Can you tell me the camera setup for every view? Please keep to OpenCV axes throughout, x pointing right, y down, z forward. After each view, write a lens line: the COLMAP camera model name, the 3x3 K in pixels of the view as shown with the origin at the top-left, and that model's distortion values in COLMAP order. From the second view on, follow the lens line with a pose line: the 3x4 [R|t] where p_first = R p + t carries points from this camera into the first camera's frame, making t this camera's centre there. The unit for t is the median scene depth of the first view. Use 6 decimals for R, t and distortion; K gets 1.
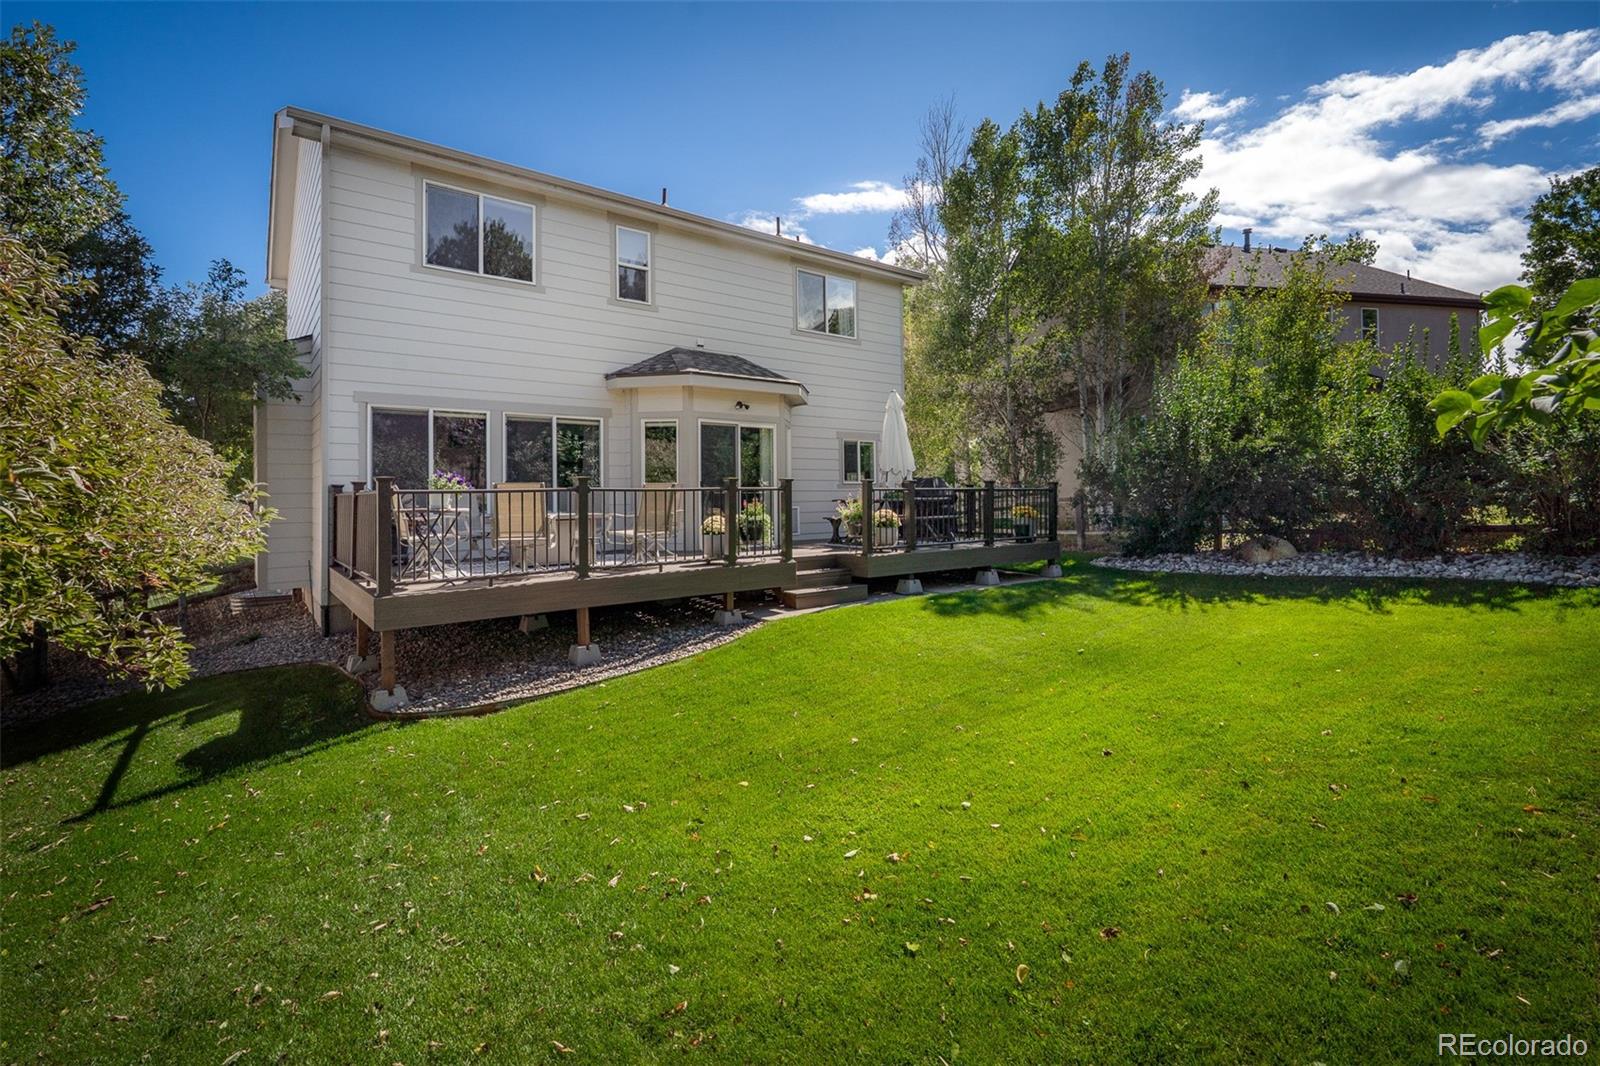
lens RADIAL K [[728.0, 0, 831.3], [0, 728.0, 478.9], [0, 0, 1]] dist [-0.000984, -0.000192]
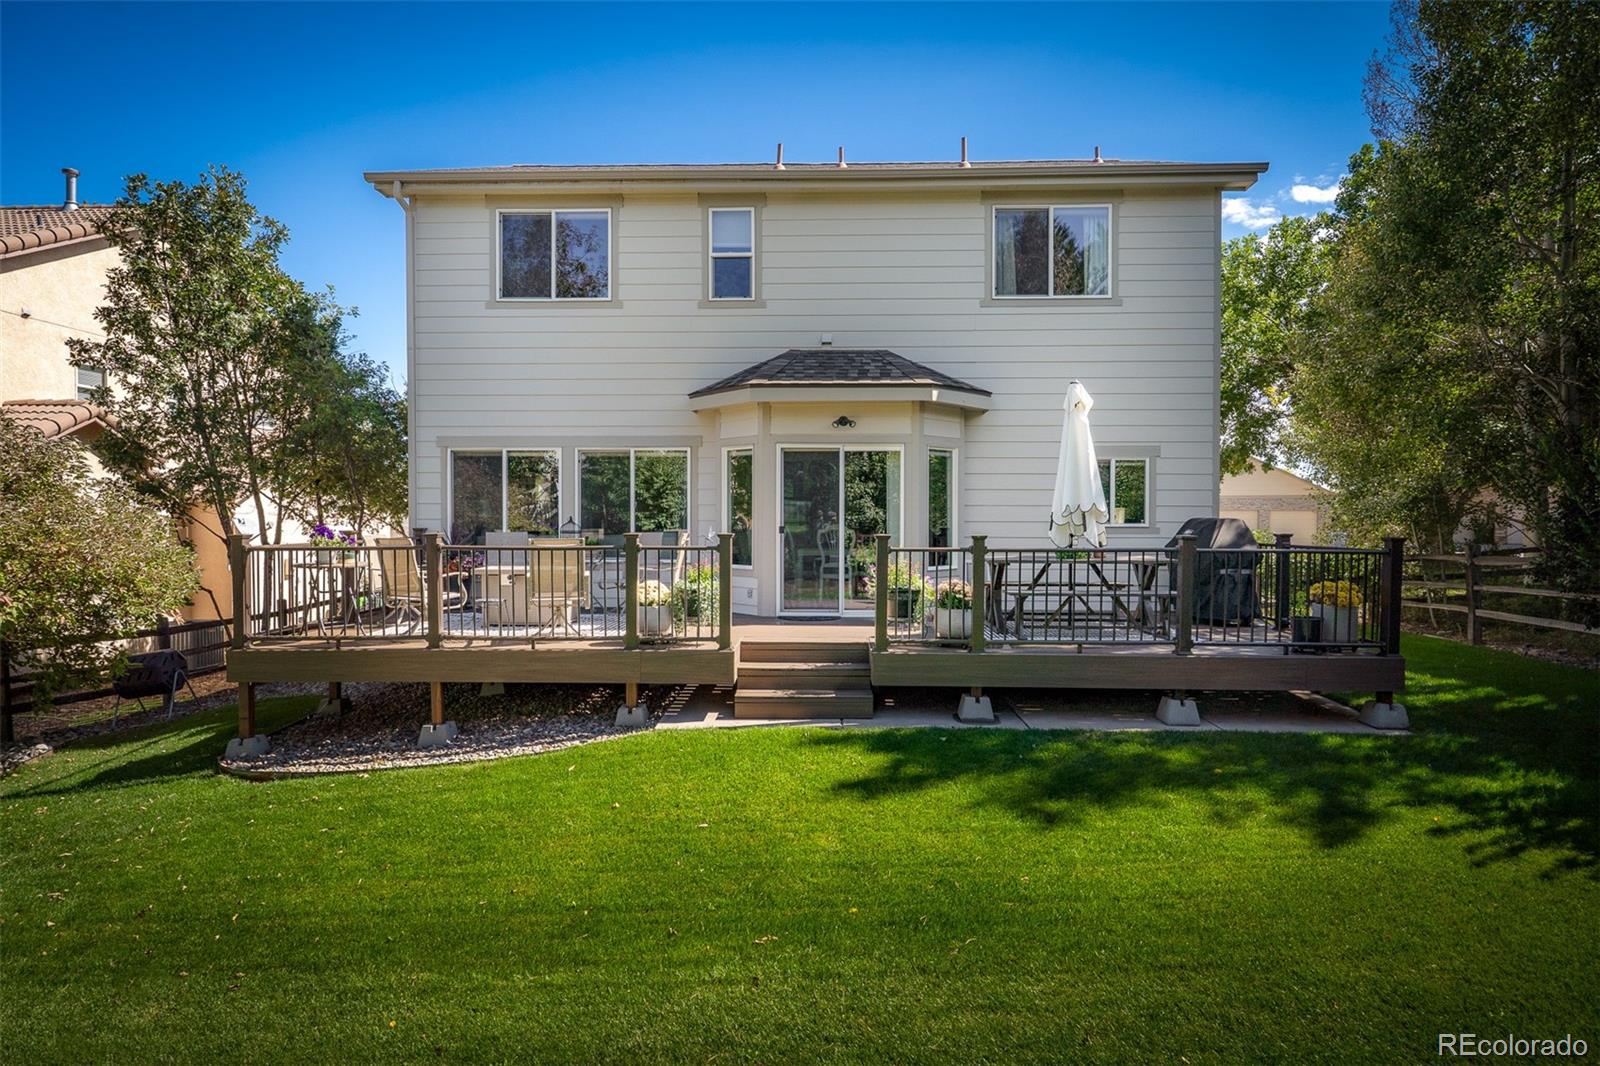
lens RADIAL K [[847.5, 0, 876.4], [0, 847.5, 531.3], [0, 0, 1]] dist [-0.000836, -0.000141]
pose [[0.752357, 0.011327, -0.658658, 0.498316], [0.002629, 0.999793, 0.020196, -0.008913], [0.658751, -0.016926, 0.752171, 0.435219]]
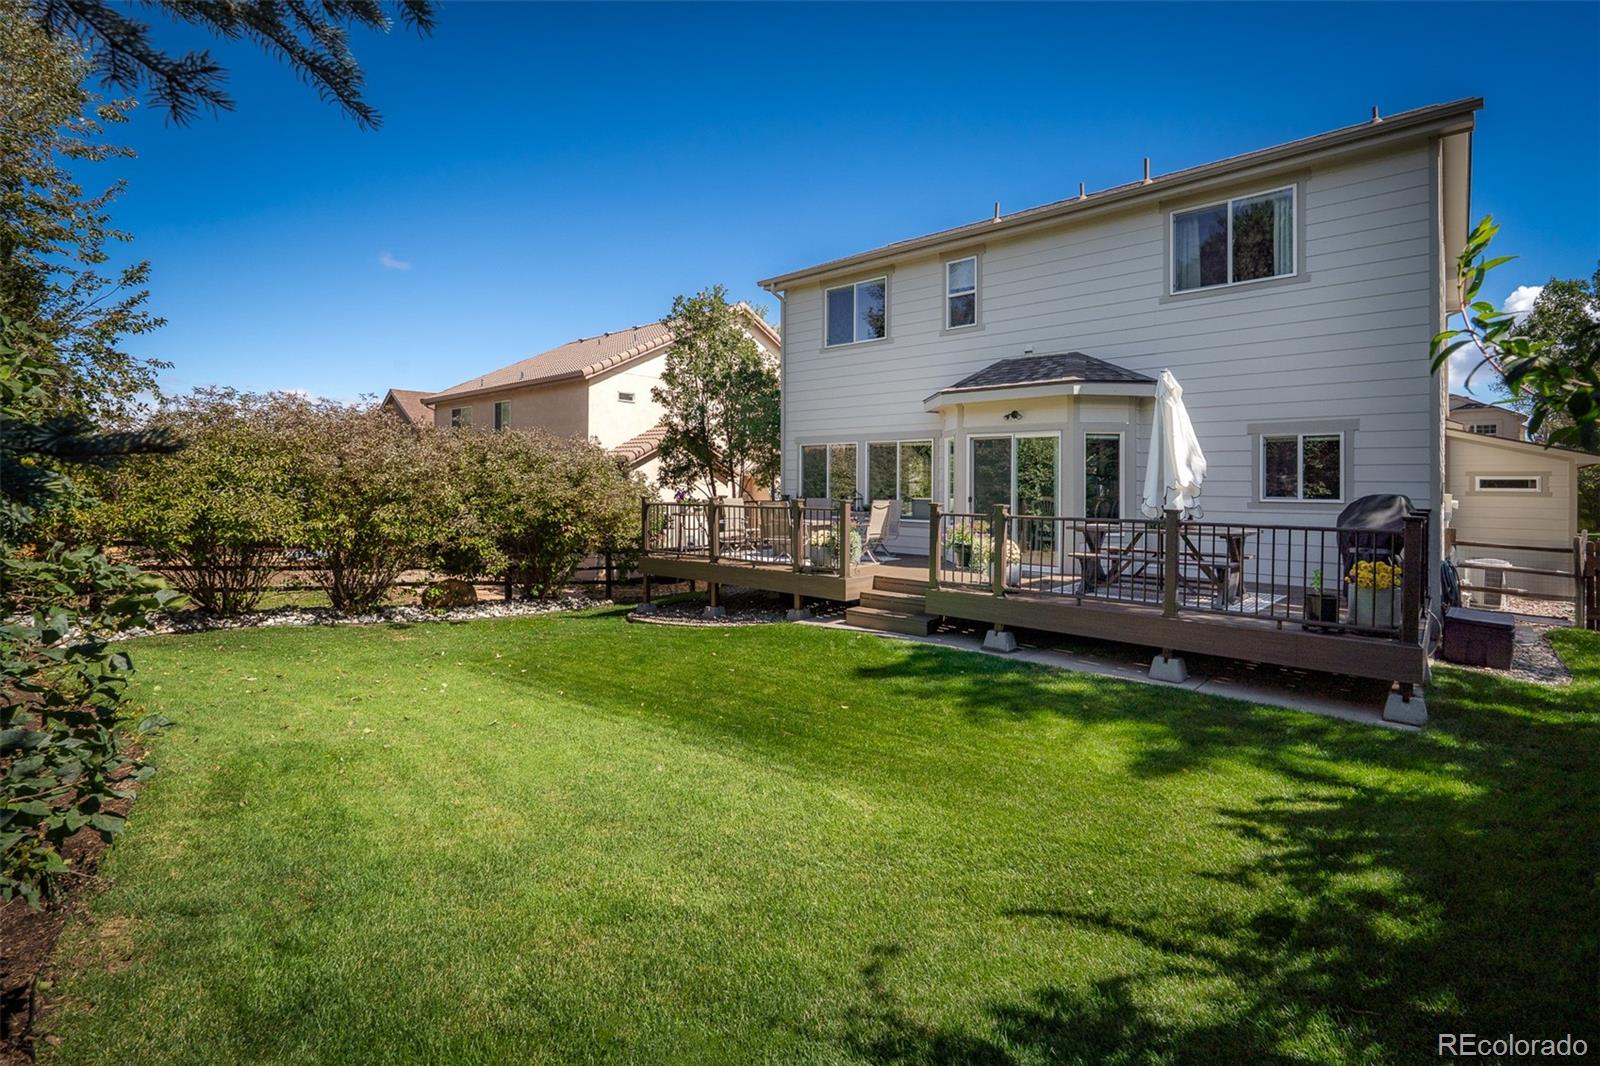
lens RADIAL K [[728.0, 0, 831.3], [0, 728.0, 478.9], [0, 0, 1]] dist [-0.000984, -0.000192]
pose [[0.171390, -0.012414, -0.985125, 0.798980], [-0.006111, 0.999888, -0.013663, -0.006970], [0.985184, 0.008362, 0.171295, 0.685056]]
